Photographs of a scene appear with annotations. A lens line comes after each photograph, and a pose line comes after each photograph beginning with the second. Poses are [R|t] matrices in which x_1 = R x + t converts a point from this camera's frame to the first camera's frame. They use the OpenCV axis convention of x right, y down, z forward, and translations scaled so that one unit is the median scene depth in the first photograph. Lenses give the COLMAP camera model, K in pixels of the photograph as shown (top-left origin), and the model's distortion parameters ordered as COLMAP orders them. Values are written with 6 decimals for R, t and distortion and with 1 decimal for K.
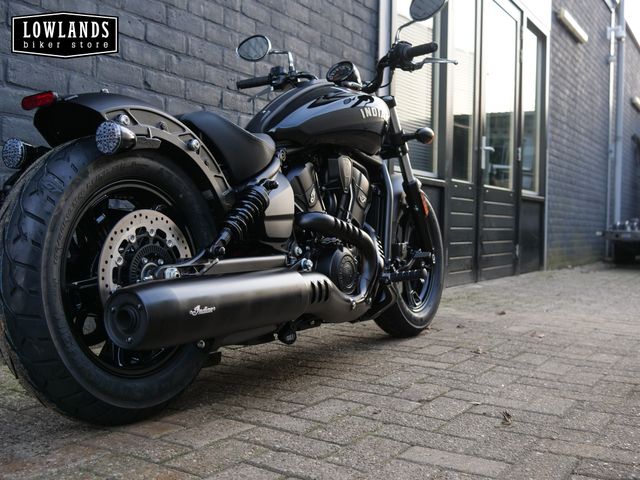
lens RADIAL K [[733.8, 0, 316.2], [0, 733.8, 237.7], [0, 0, 1]] dist [-0.002820, 0.000000]
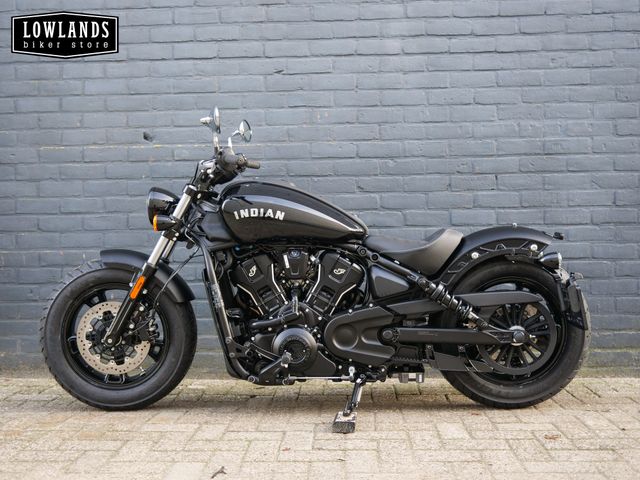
lens RADIAL K [[733.8, 0, 320.4], [0, 733.8, 240.7], [0, 0, 1]] dist [-0.002820, 0.000000]
pose [[0.470261, -0.032434, -0.881931, 1.194929], [0.008887, 0.999448, -0.032017, -0.088835], [0.882483, 0.007219, 0.470290, 0.384149]]
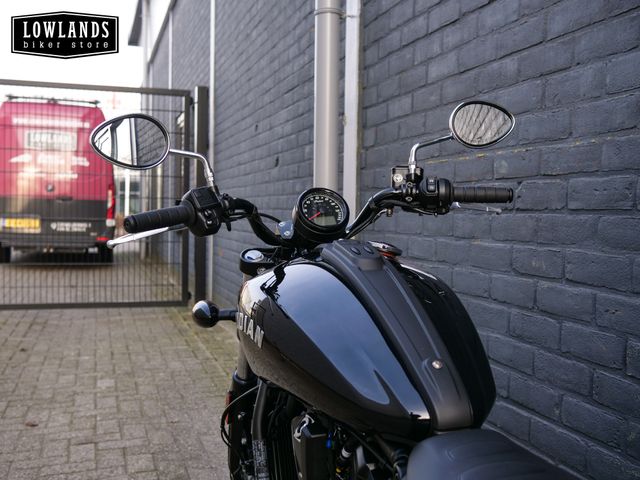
lens RADIAL K [[733.8, 0, 320.6], [0, 733.8, 238.6], [0, 0, 1]] dist [-0.002820, 0.000000]
pose [[-0.673523, -0.003336, -0.739158, 0.374889], [-0.038497, 0.998791, 0.030571, -0.282923], [0.738163, 0.049046, -0.672837, 1.404168]]
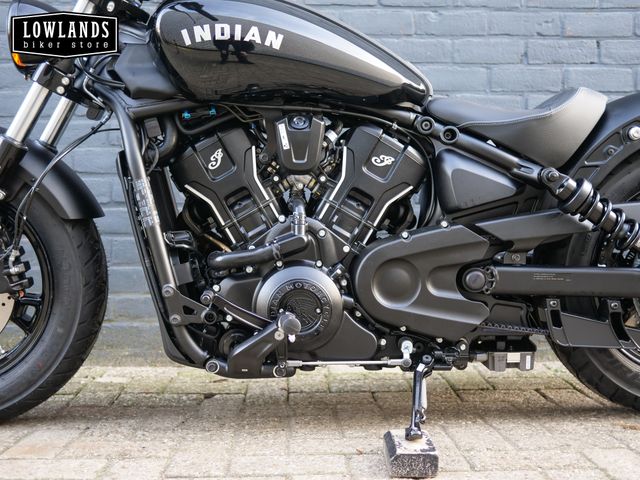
lens RADIAL K [[733.8, 0, 319.7], [0, 733.8, 239.4], [0, 0, 1]] dist [-0.002820, 0.000000]
pose [[0.545880, -0.013323, -0.837758, 0.551193], [0.002888, 0.999898, -0.014020, 0.015070], [0.837859, 0.005234, 0.545862, 0.622643]]
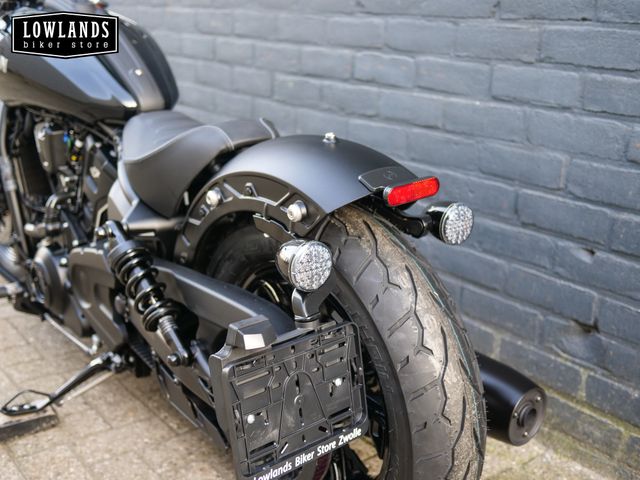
lens RADIAL K [[733.8, 0, 319.8], [0, 733.8, 238.0], [0, 0, 1]] dist [-0.002820, 0.000000]
pose [[-0.342127, 0.242680, -0.907775, 0.621407], [-0.057268, 0.958893, 0.277930, -0.242168], [0.937907, 0.147074, -0.314165, 1.572071]]
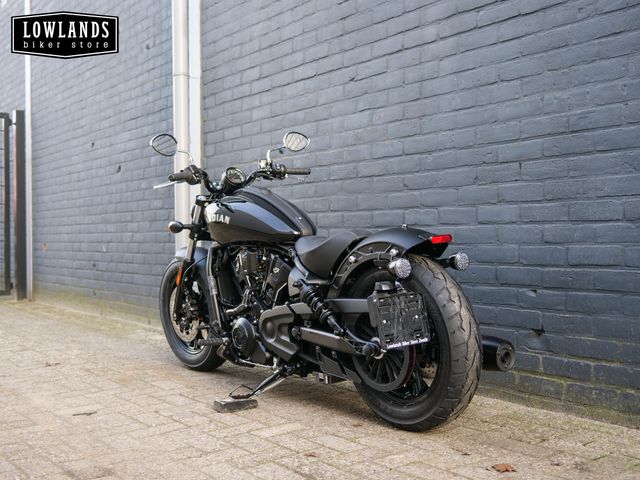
lens RADIAL K [[733.8, 0, 319.7], [0, 733.8, 239.6], [0, 0, 1]] dist [-0.002820, 0.000000]
pose [[-0.372428, -0.015244, -0.927936, 1.361265], [-0.012605, 0.999856, -0.011367, -0.122384], [0.927975, 0.007463, -0.372567, 1.740243]]
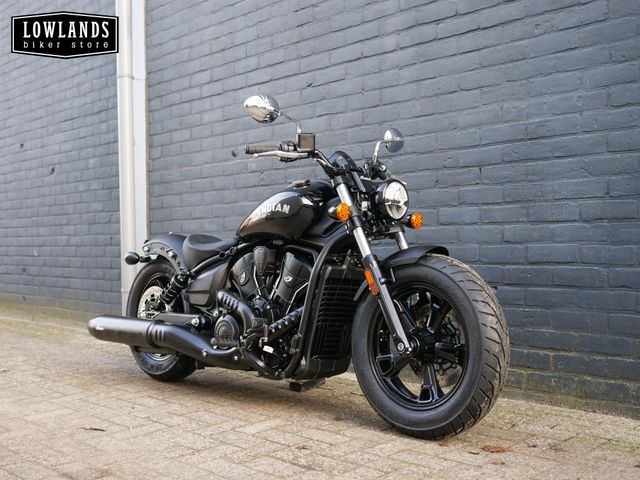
lens RADIAL K [[733.8, 0, 319.6], [0, 733.8, 240.0], [0, 0, 1]] dist [-0.002820, 0.000000]
pose [[-0.252631, -0.016399, -0.967424, 1.447698], [-0.004097, 0.999866, -0.015879, -0.116911], [0.967554, -0.000048, -0.252664, 1.629290]]
